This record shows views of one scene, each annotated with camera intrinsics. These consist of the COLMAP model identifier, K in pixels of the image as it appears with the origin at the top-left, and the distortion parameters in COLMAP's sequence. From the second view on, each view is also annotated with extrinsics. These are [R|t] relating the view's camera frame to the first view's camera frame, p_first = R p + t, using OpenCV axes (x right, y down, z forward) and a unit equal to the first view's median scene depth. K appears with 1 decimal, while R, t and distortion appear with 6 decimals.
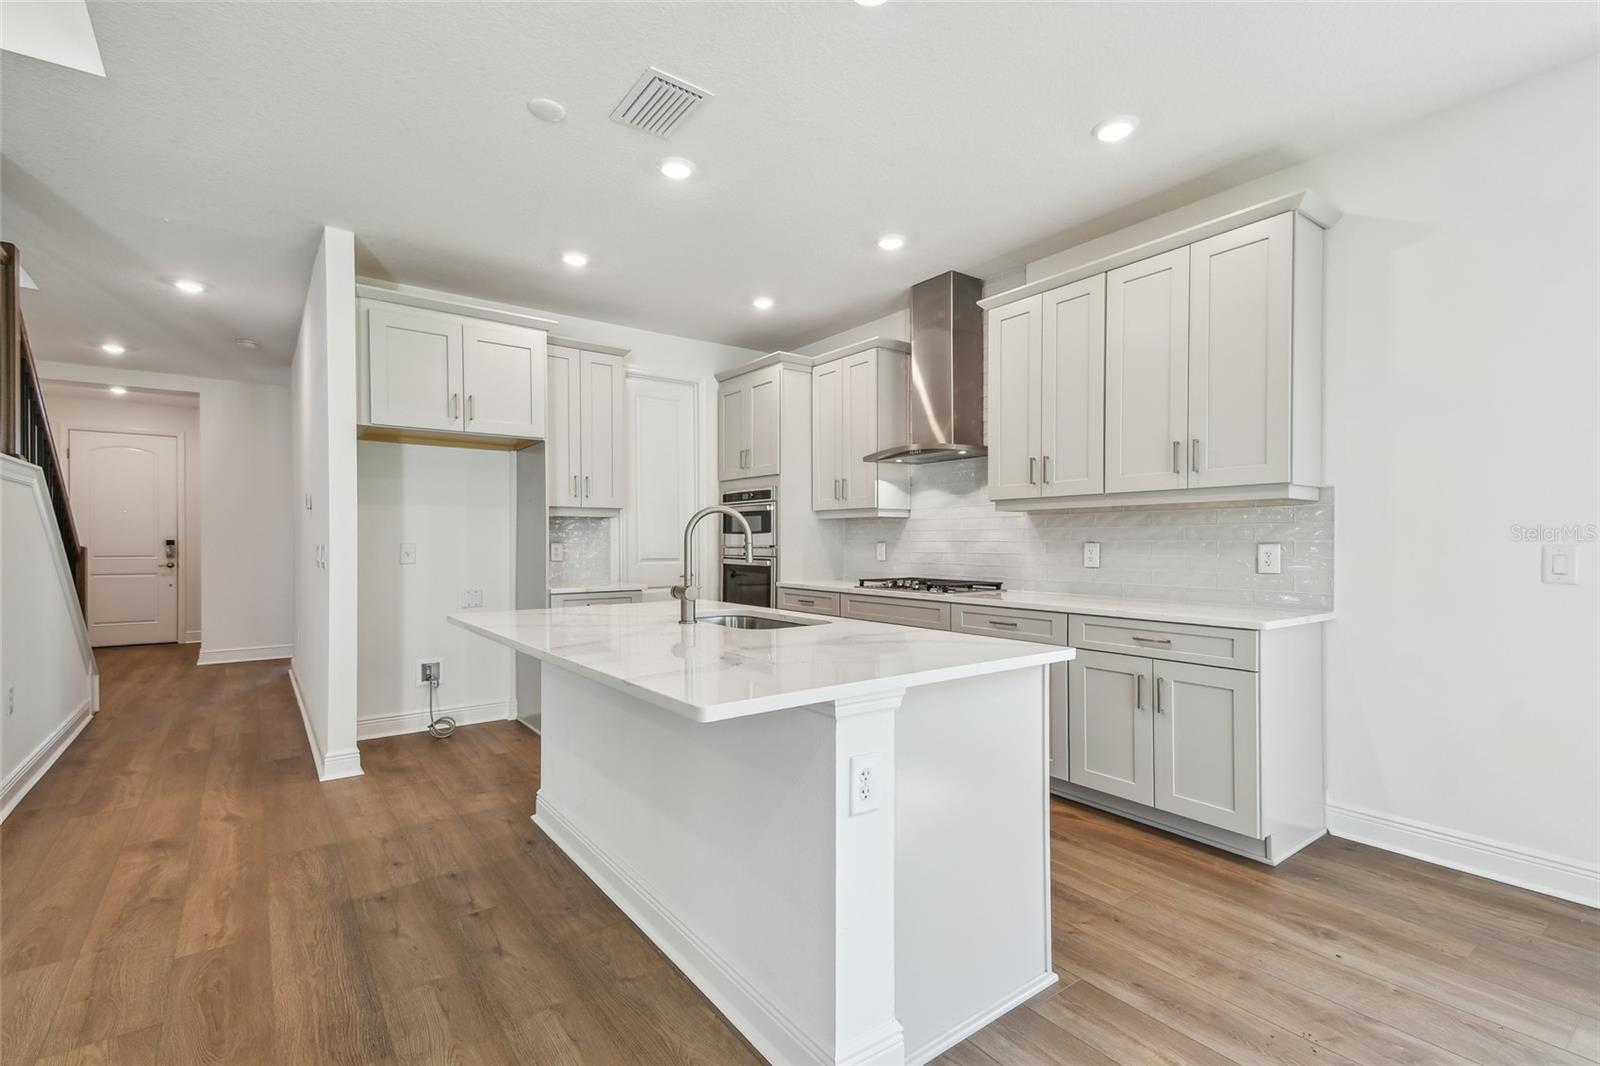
lens RADIAL K [[719.6, 0, 785.7], [0, 719.6, 545.9], [0, 0, 1]] dist [0.052090, -0.020576]
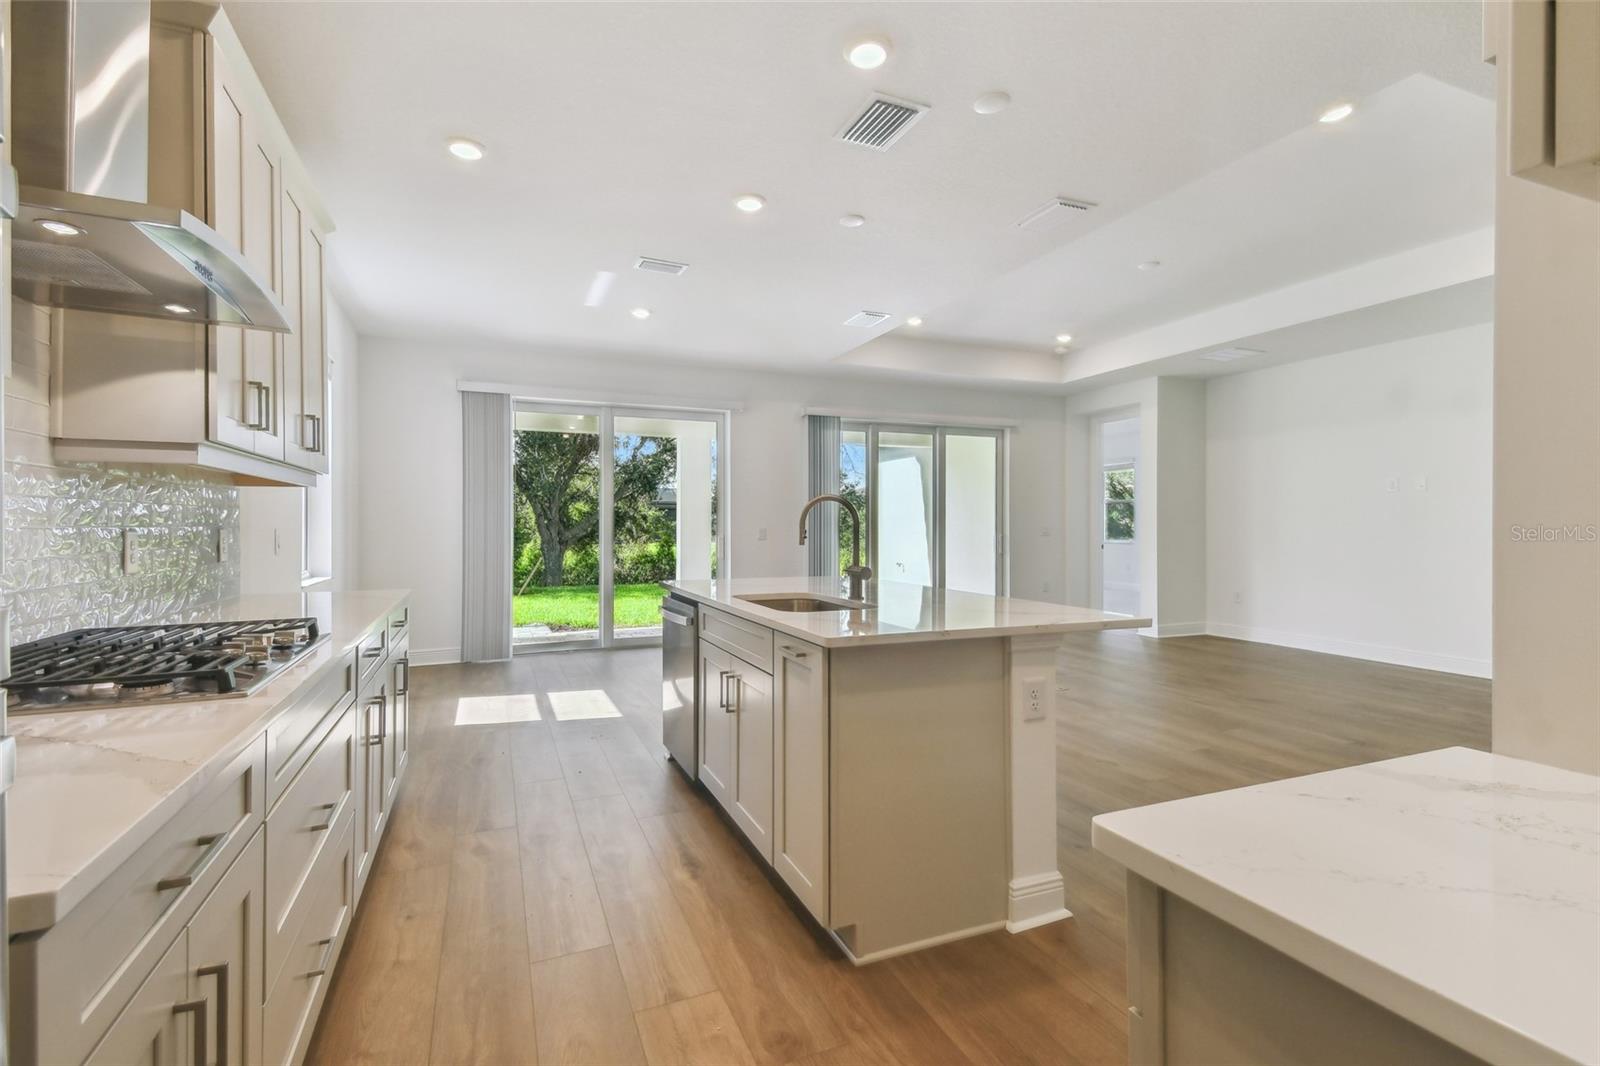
lens RADIAL K [[719.6, 0, 790.2], [0, 719.6, 525.6], [0, 0, 1]] dist [0.052090, -0.020576]
pose [[-0.973415, -0.000638, 0.229047, -0.200182], [0.000592, 0.999986, 0.005301, -0.009097], [-0.229047, 0.005296, -0.973401, 1.442244]]
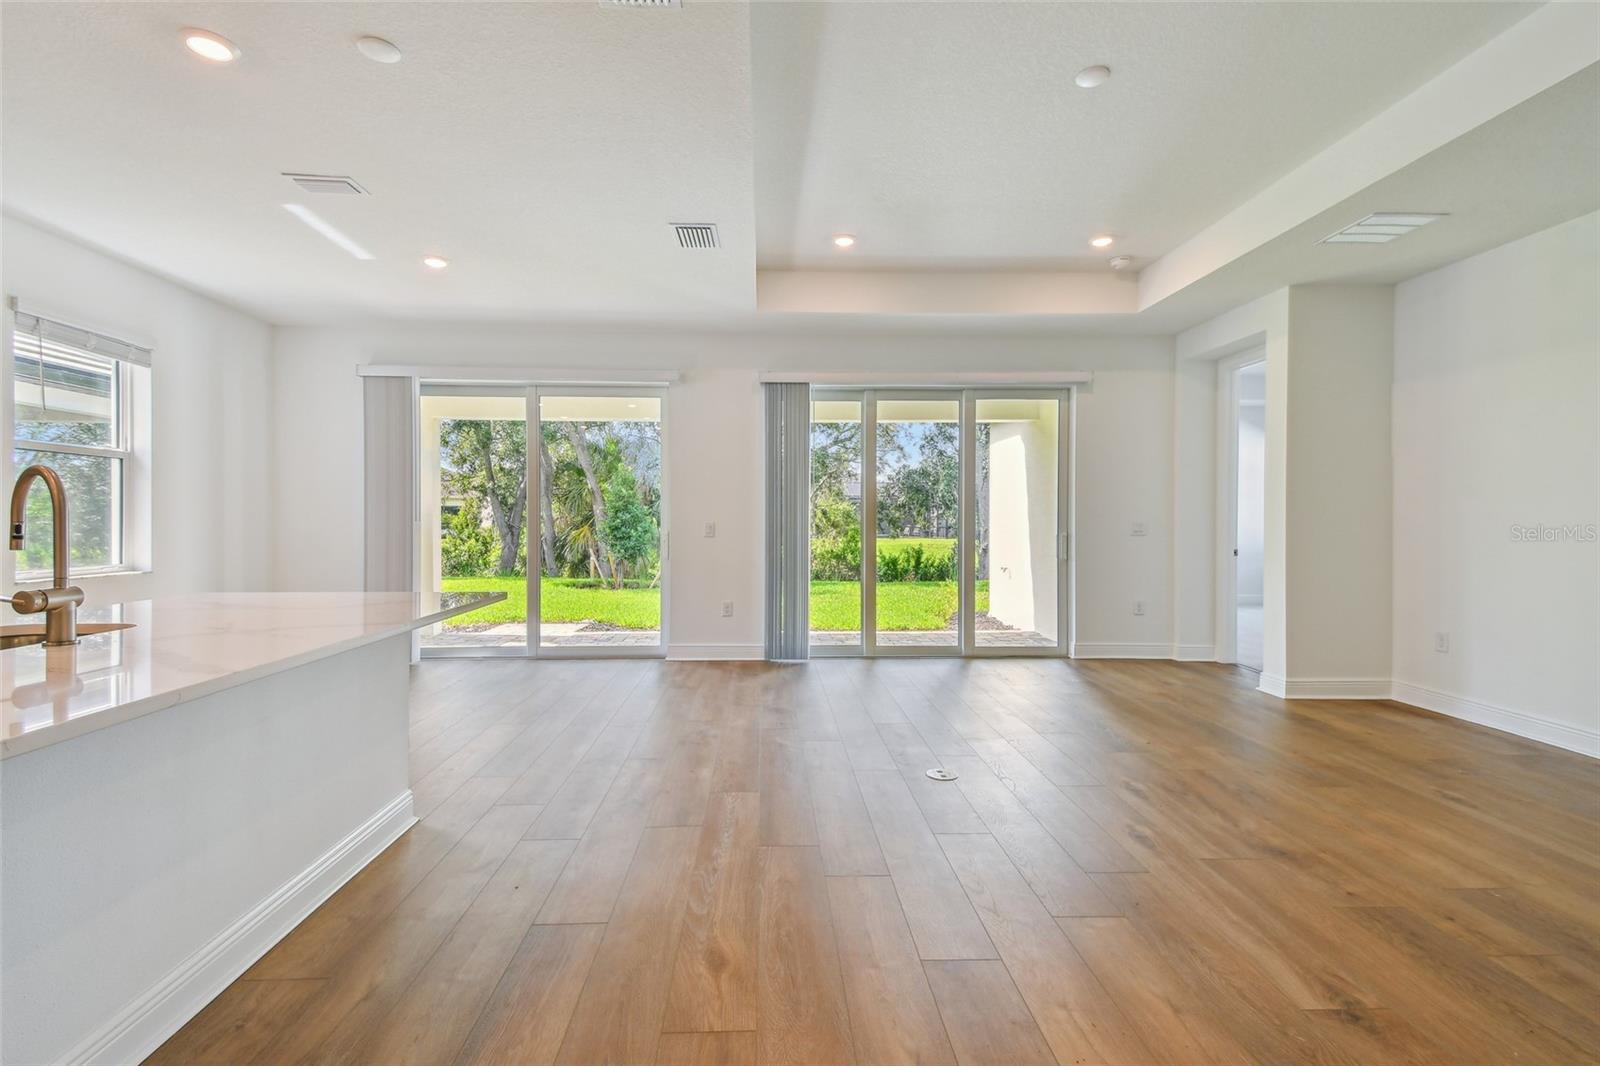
lens RADIAL K [[719.6, 0, 790.2], [0, 719.6, 529.9], [0, 0, 1]] dist [0.052090, -0.020576]
pose [[-0.829953, -0.011012, 0.557724, -0.722617], [-0.000819, 0.999828, 0.018523, -0.007382], [-0.557833, 0.014916, -0.829819, 0.805763]]
